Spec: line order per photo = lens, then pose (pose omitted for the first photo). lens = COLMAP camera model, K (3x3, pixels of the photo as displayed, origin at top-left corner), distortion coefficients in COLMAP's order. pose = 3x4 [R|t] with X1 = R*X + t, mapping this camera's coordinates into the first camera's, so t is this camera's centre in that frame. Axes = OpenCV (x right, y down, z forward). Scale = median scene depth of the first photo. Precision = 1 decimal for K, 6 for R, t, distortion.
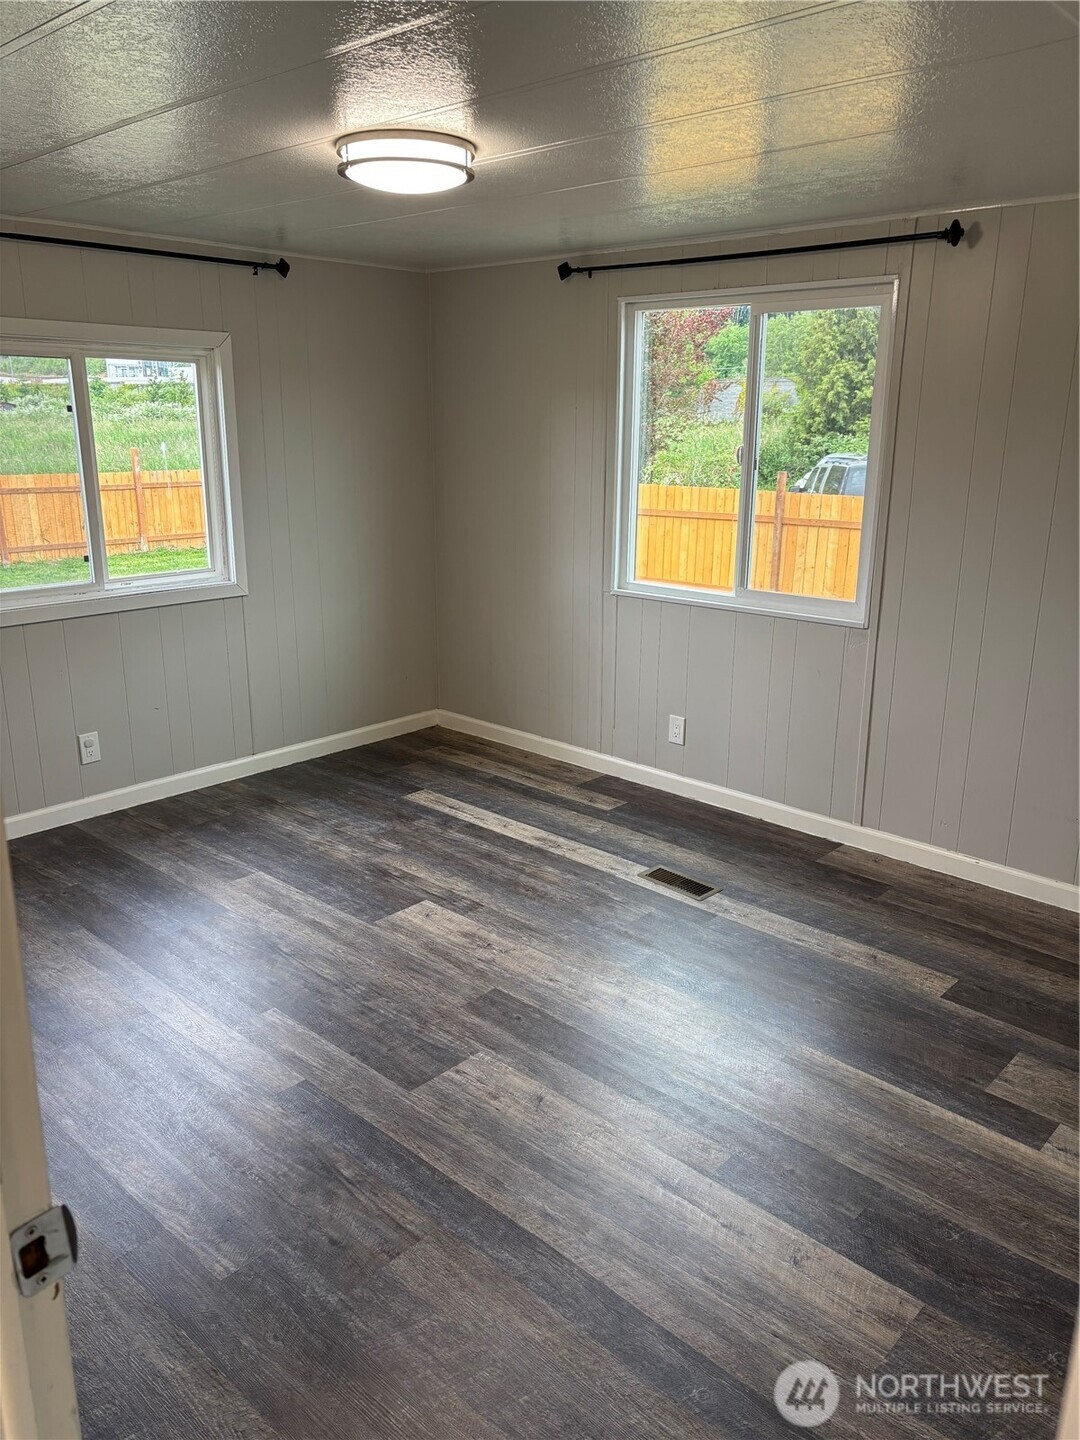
lens RADIAL K [[1085.3, 0, 541.1], [0, 1085.3, 720.6], [0, 0, 1]] dist [0.067947, -0.063539]
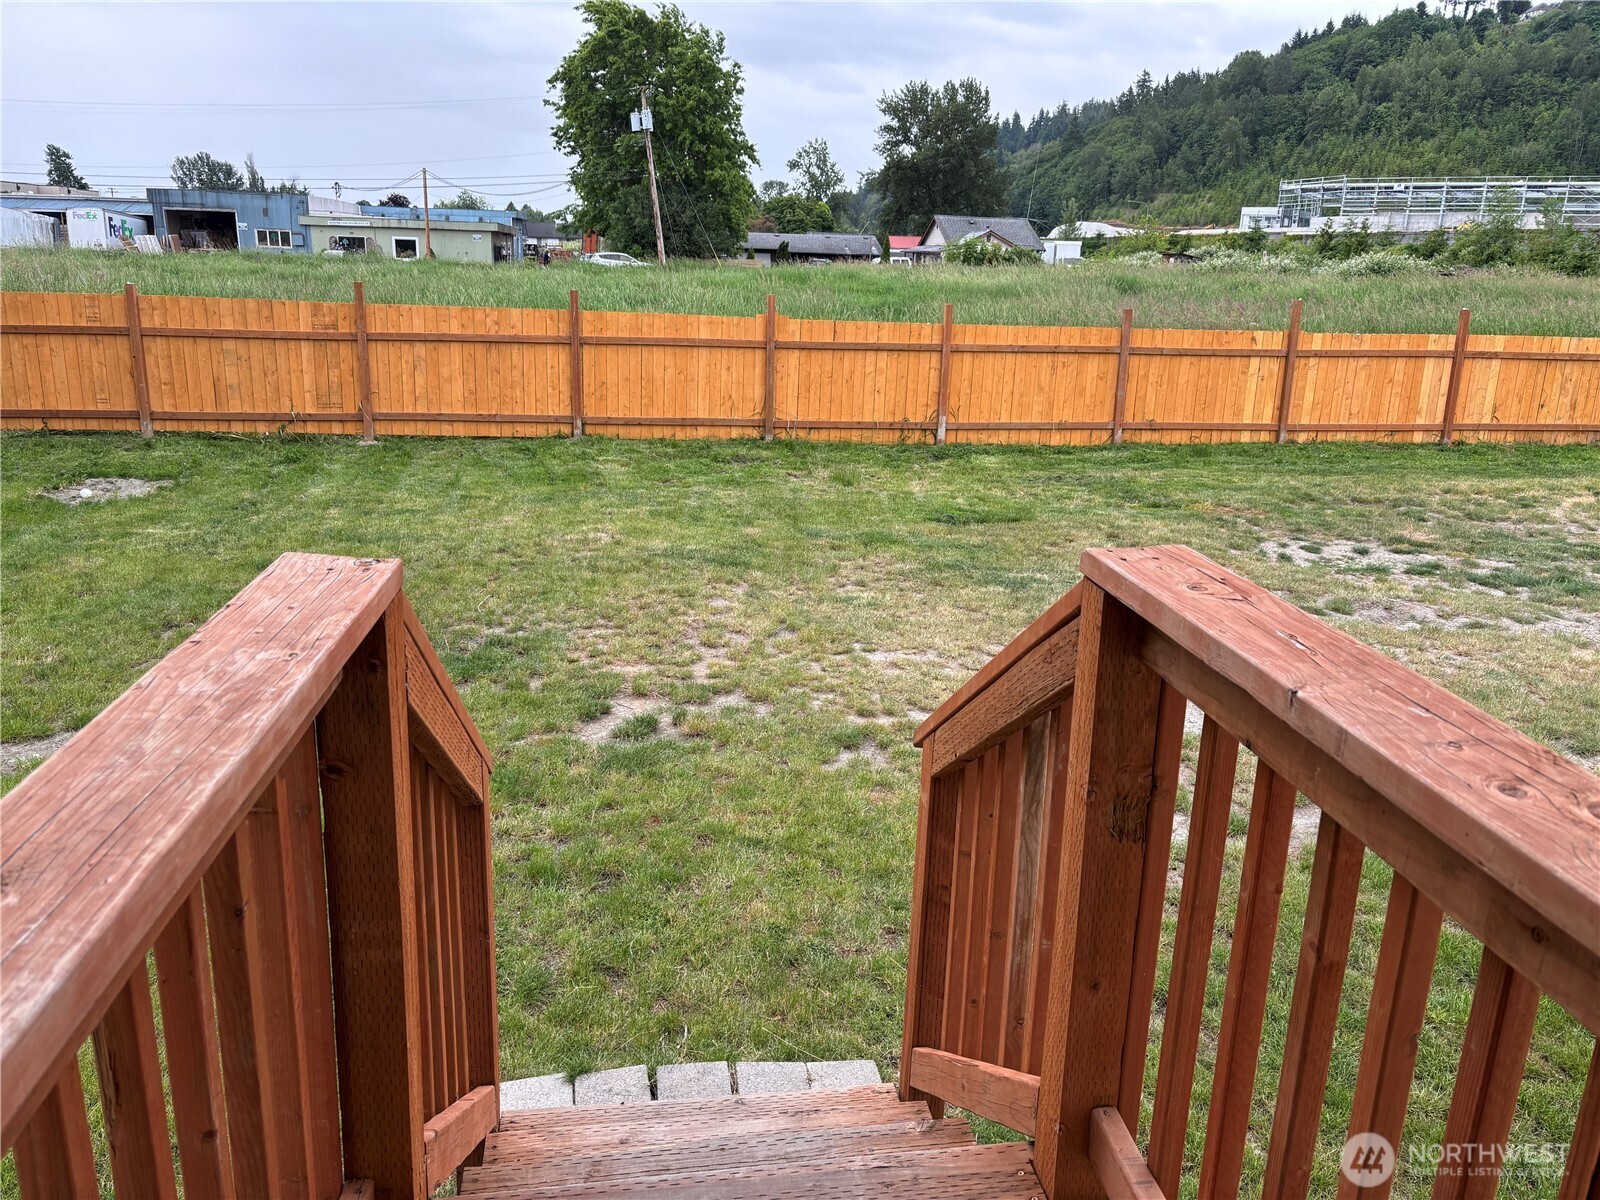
lens RADIAL K [[1205.9, 0, 823.6], [0, 1205.9, 599.5], [0, 0, 1]] dist [0.067947, -0.063539]
pose [[0.782558, 0.190363, -0.592761, -0.153168], [-0.194861, 0.979161, 0.057201, 0.004737], [0.591298, 0.070743, 0.803345, 0.004536]]
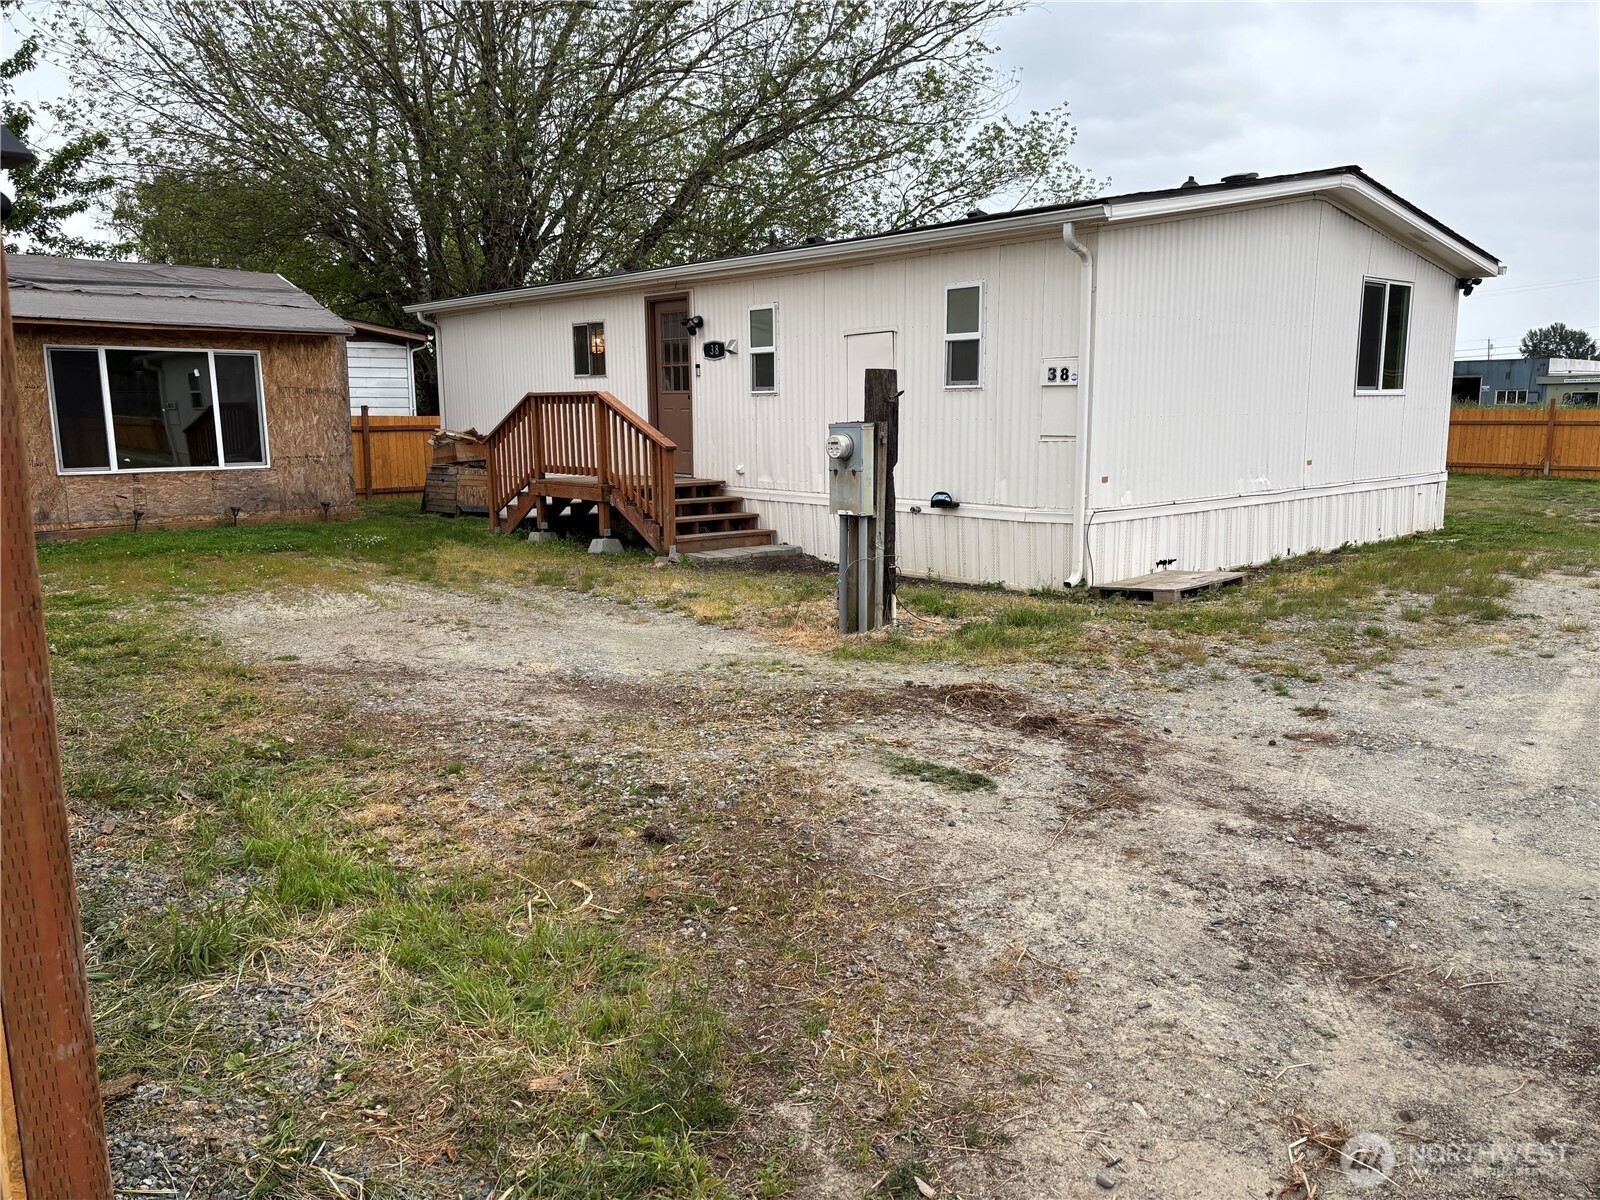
lens RADIAL K [[1205.9, 0, 802.3], [0, 1205.9, 600.7], [0, 0, 1]] dist [0.067947, -0.063539]
pose [[-0.103487, 0.154589, -0.982544, 0.434811], [-0.262364, 0.948619, 0.176885, 0.026388], [0.959404, 0.276089, -0.057611, -0.006064]]
